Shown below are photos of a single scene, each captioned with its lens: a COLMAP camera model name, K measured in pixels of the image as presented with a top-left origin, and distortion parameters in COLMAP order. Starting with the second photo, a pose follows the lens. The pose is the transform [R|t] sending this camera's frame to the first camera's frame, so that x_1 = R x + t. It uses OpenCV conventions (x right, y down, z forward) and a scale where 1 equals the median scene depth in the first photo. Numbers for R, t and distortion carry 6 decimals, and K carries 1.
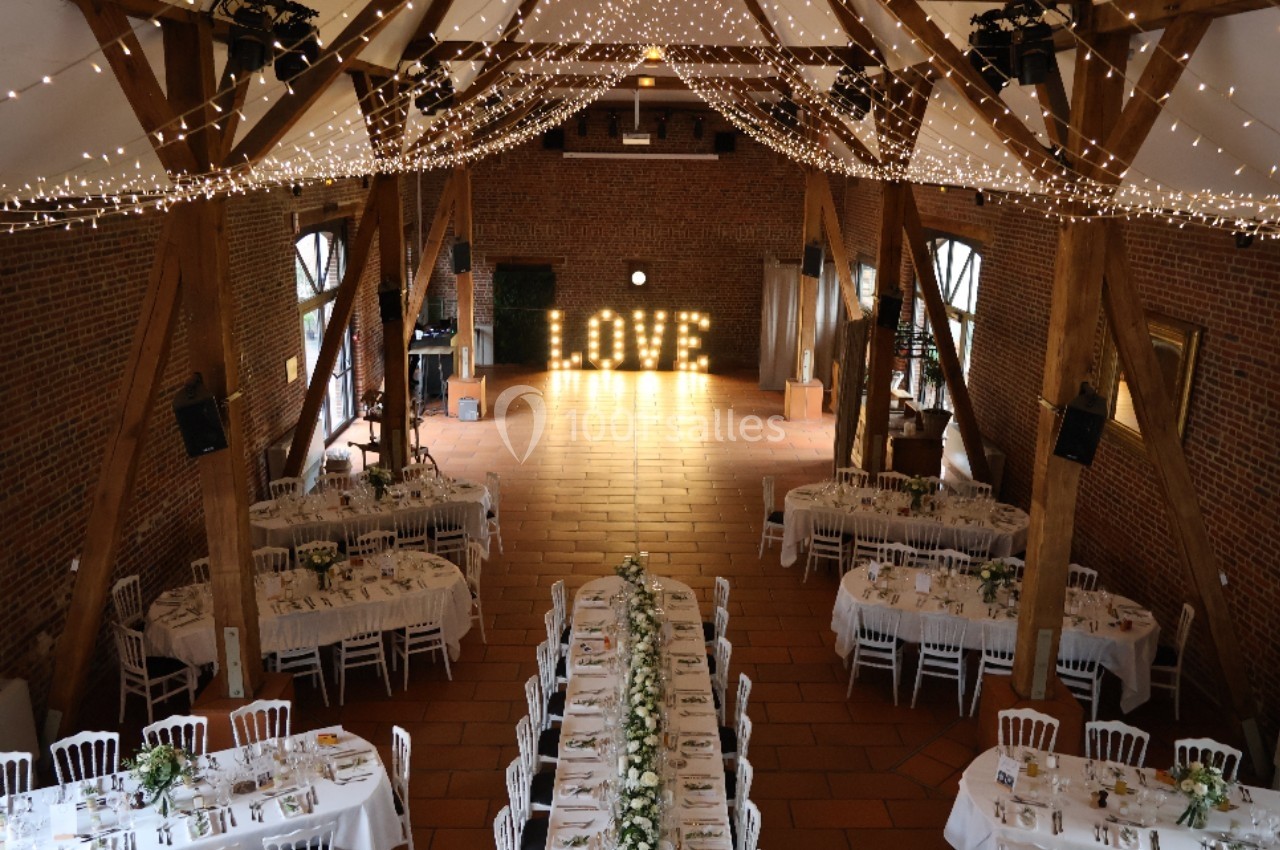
lens RADIAL K [[1141.5, 0, 640.0], [0, 1141.5, 425.0], [0, 0, 1]] dist [0.001236, -0.007788]
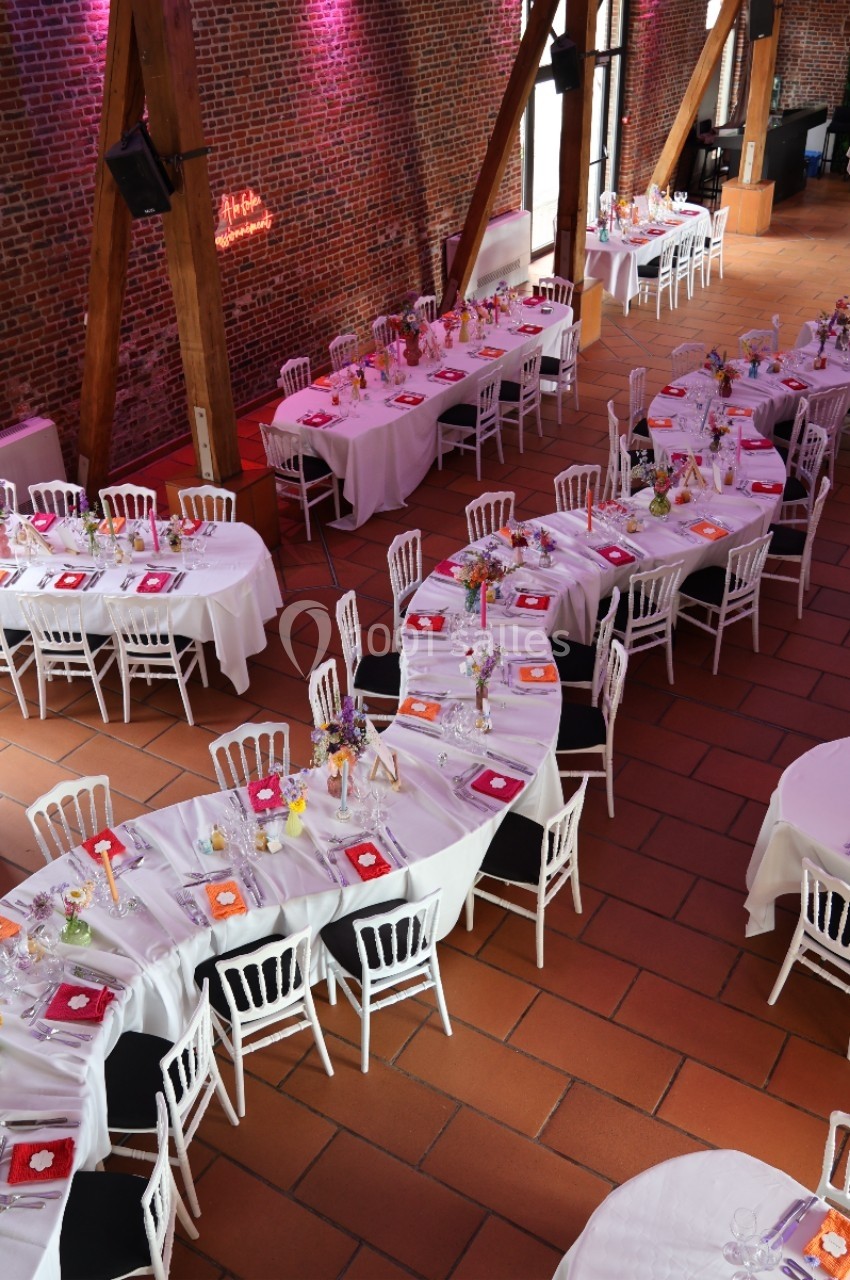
lens RADIAL K [[1141.5, 0, 425.0], [0, 1141.5, 640.0], [0, 0, 1]] dist [0.001236, -0.007788]
pose [[0.806062, 0.277398, -0.522795, 0.304006], [-0.094018, 0.932153, 0.349646, 0.002910], [0.584315, -0.232684, 0.777453, 0.259076]]
